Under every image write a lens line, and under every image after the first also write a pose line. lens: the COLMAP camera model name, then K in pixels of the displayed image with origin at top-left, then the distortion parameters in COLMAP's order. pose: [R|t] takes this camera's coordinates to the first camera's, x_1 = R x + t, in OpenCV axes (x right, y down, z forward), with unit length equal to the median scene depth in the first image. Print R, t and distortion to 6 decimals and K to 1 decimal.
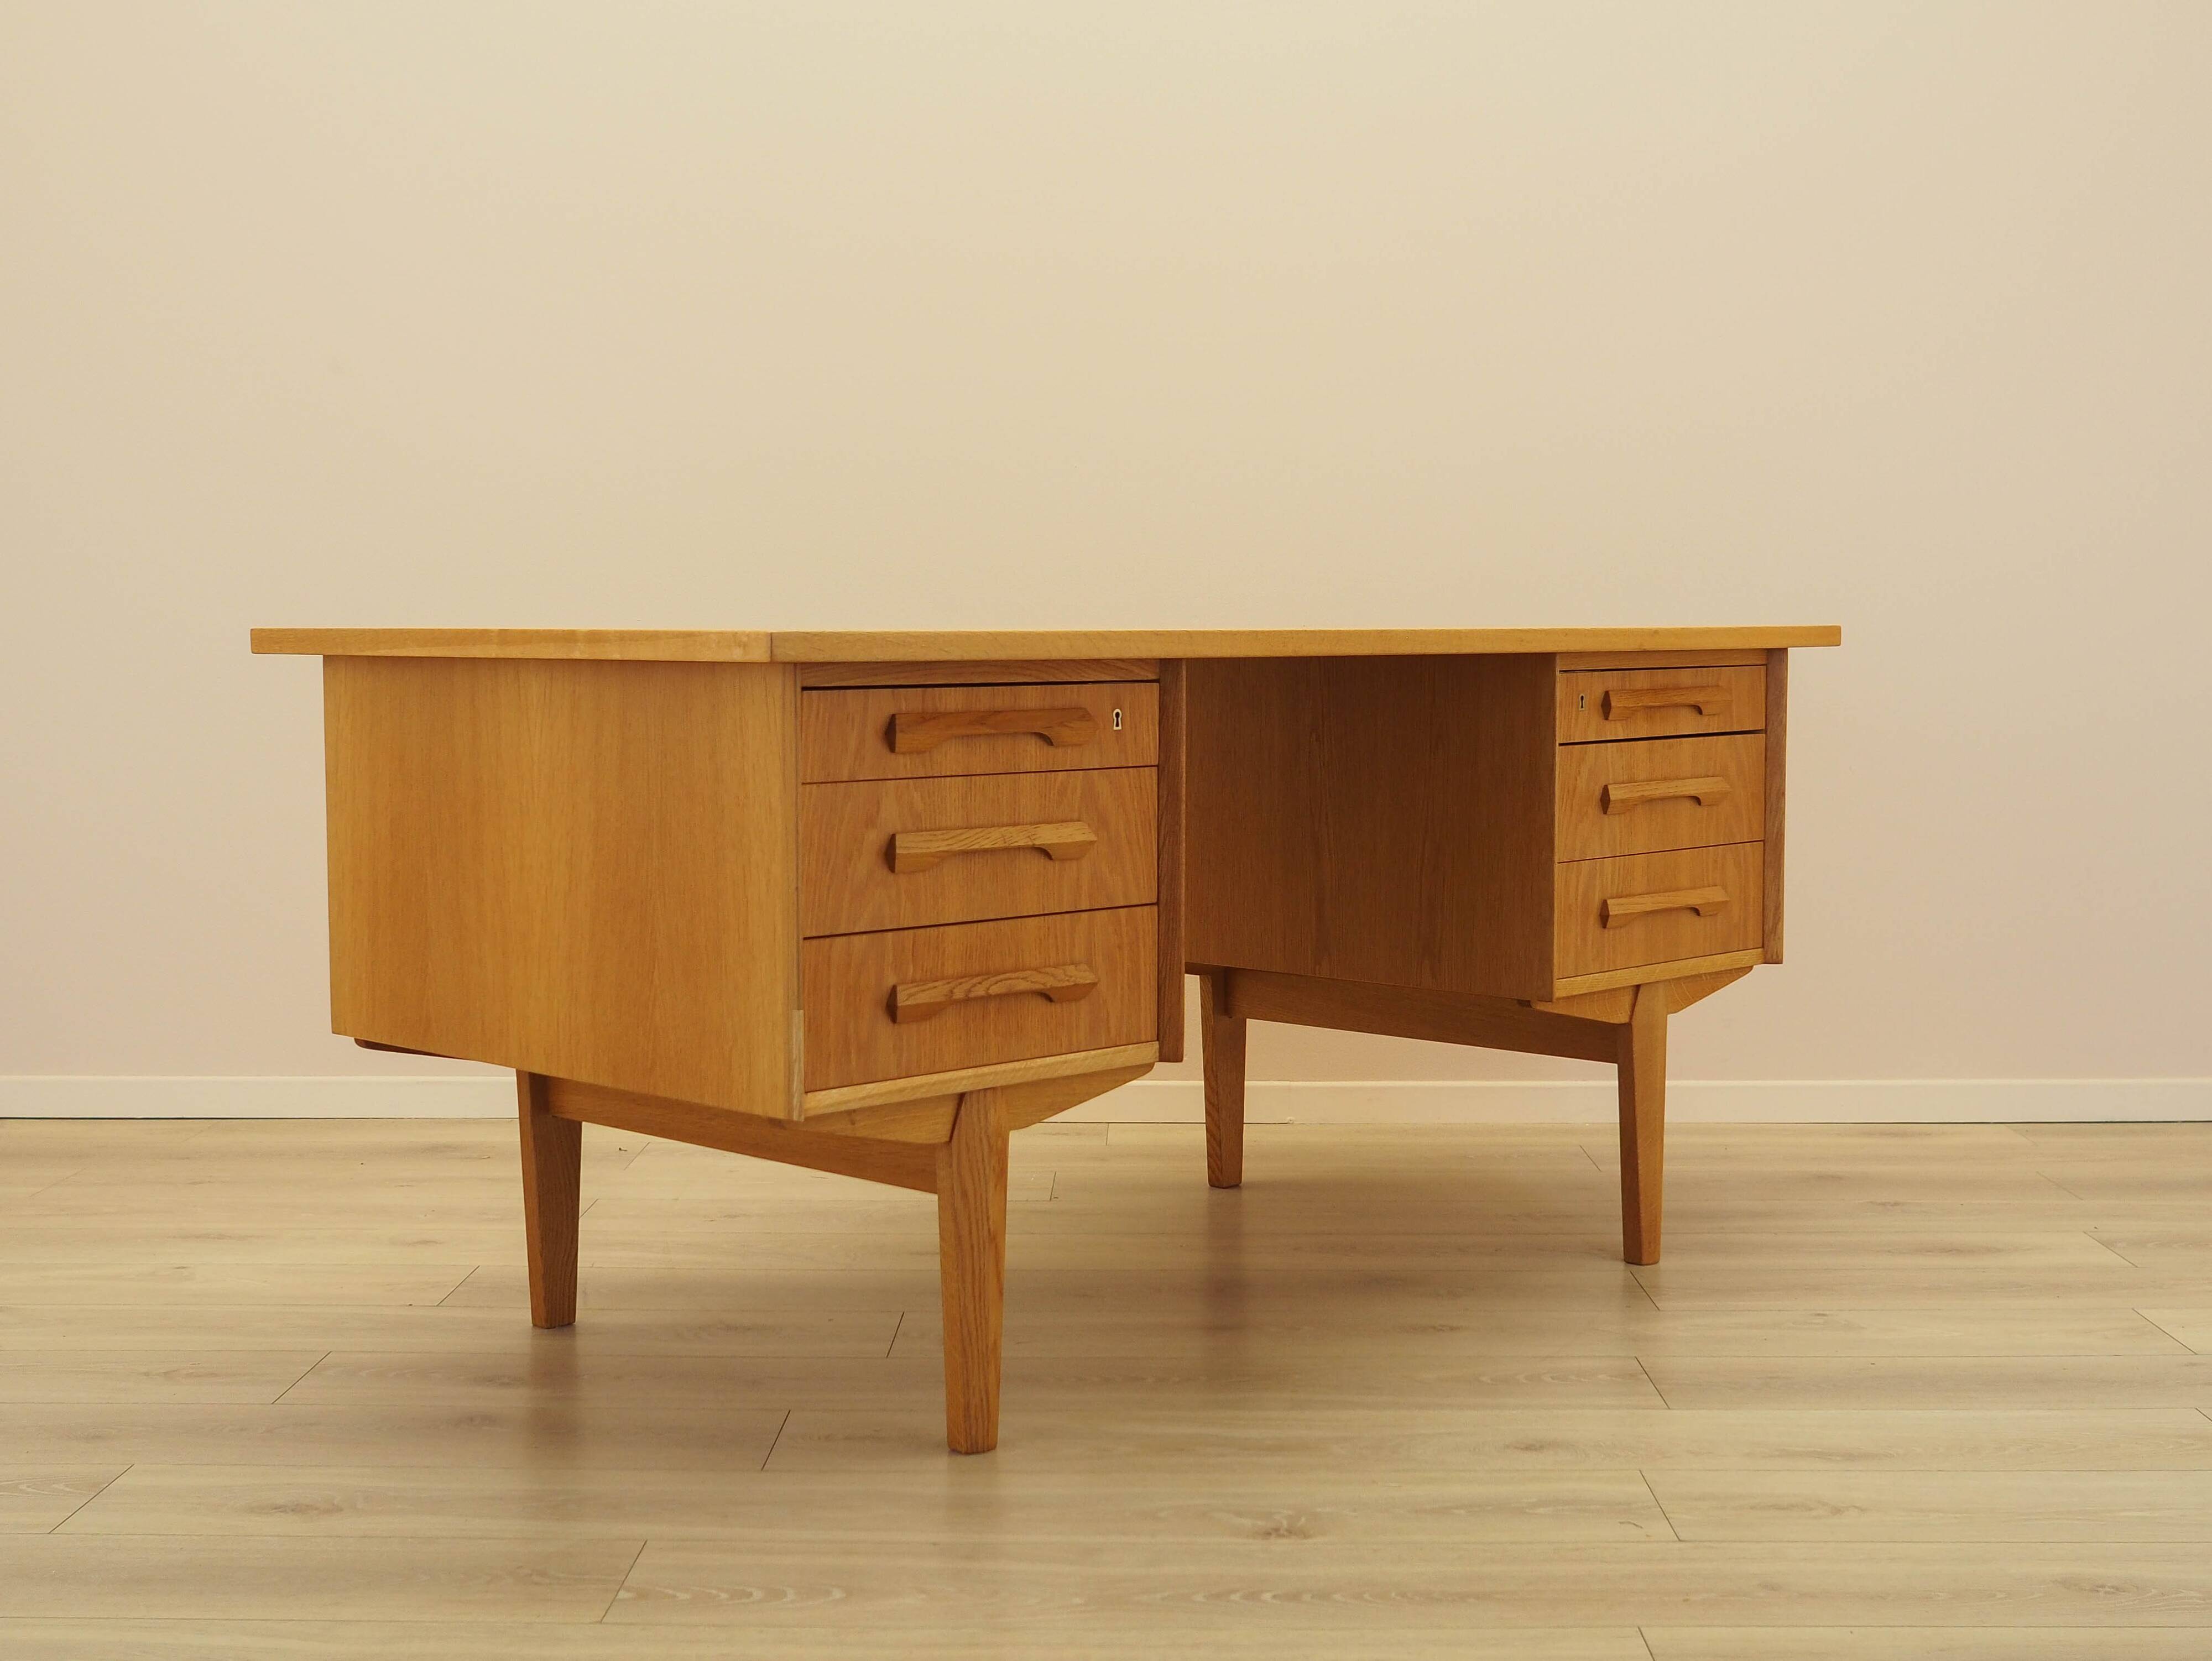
lens RADIAL K [[2896.9, 0, 1125.1], [0, 2896.9, 818.4], [0, 0, 1]] dist [0.017170, 0.000000]
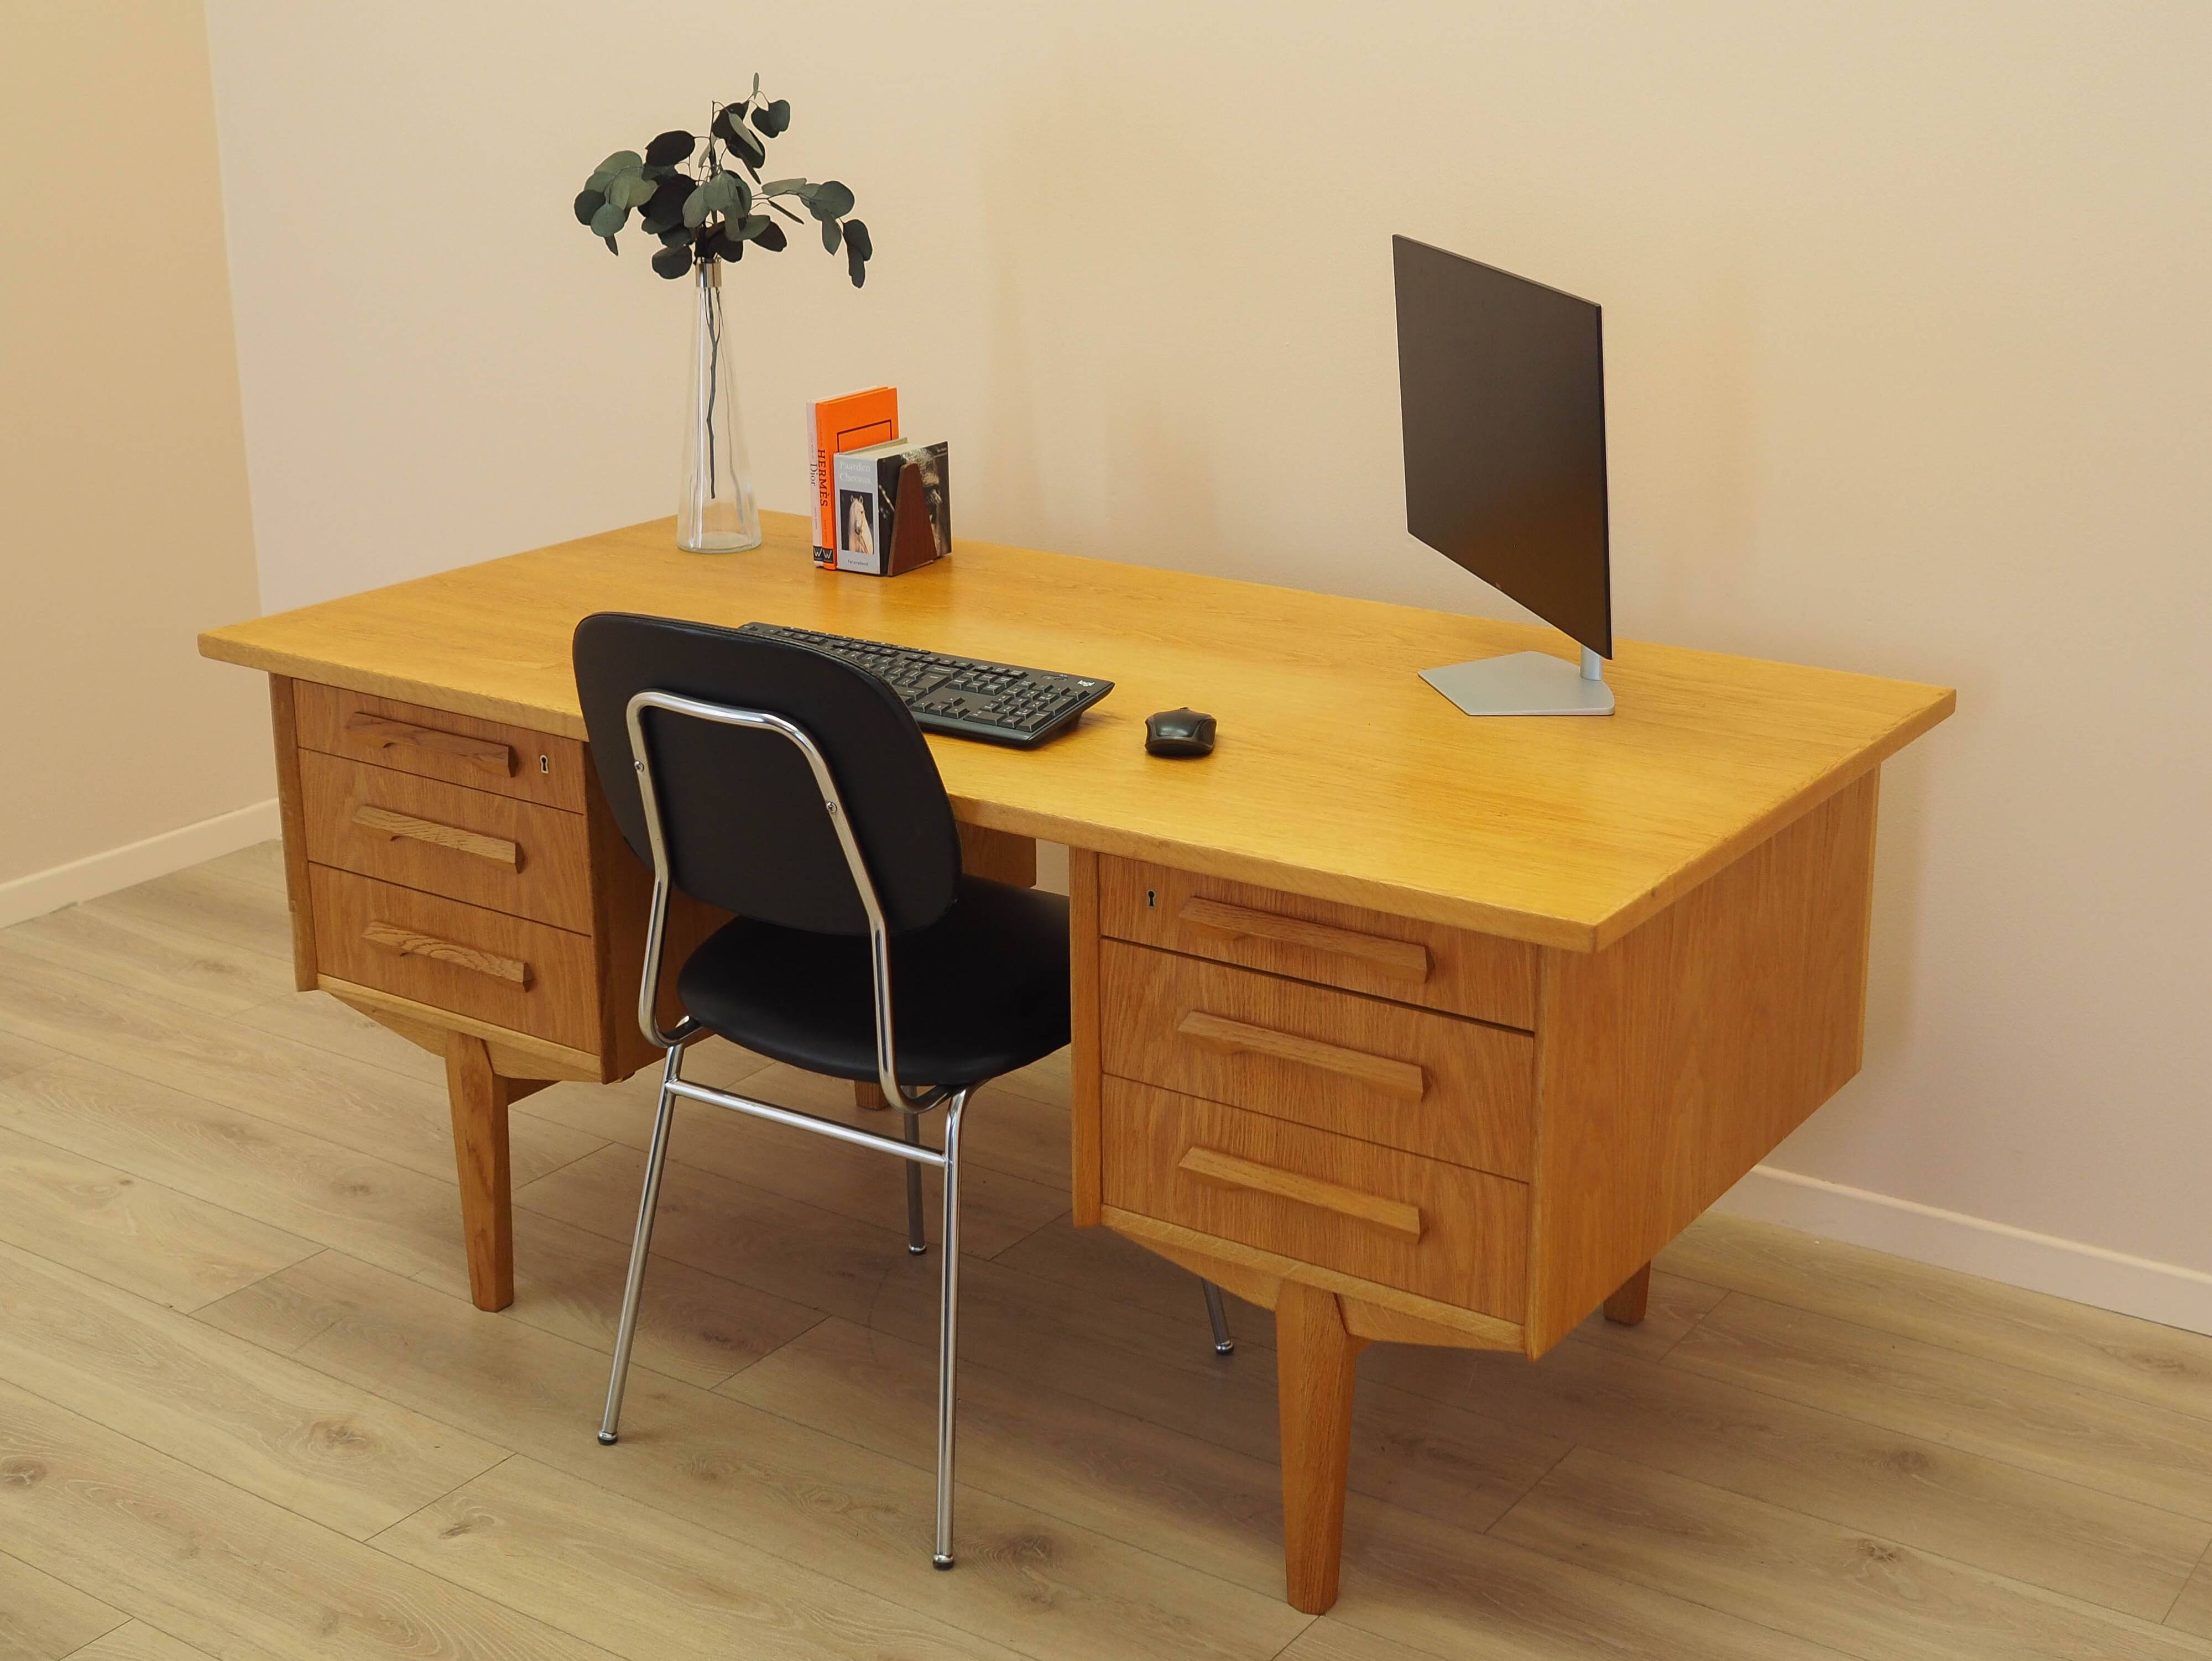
lens RADIAL K [[2900.1, 0, 1233.6], [0, 2900.1, 719.5], [0, 0, 1]] dist [-0.020950, 0.000000]
pose [[0.195991, 0.269974, -0.942710, 1.100948], [-0.072280, 0.962717, 0.260677, -0.363098], [0.977938, 0.017049, 0.208198, 1.056589]]
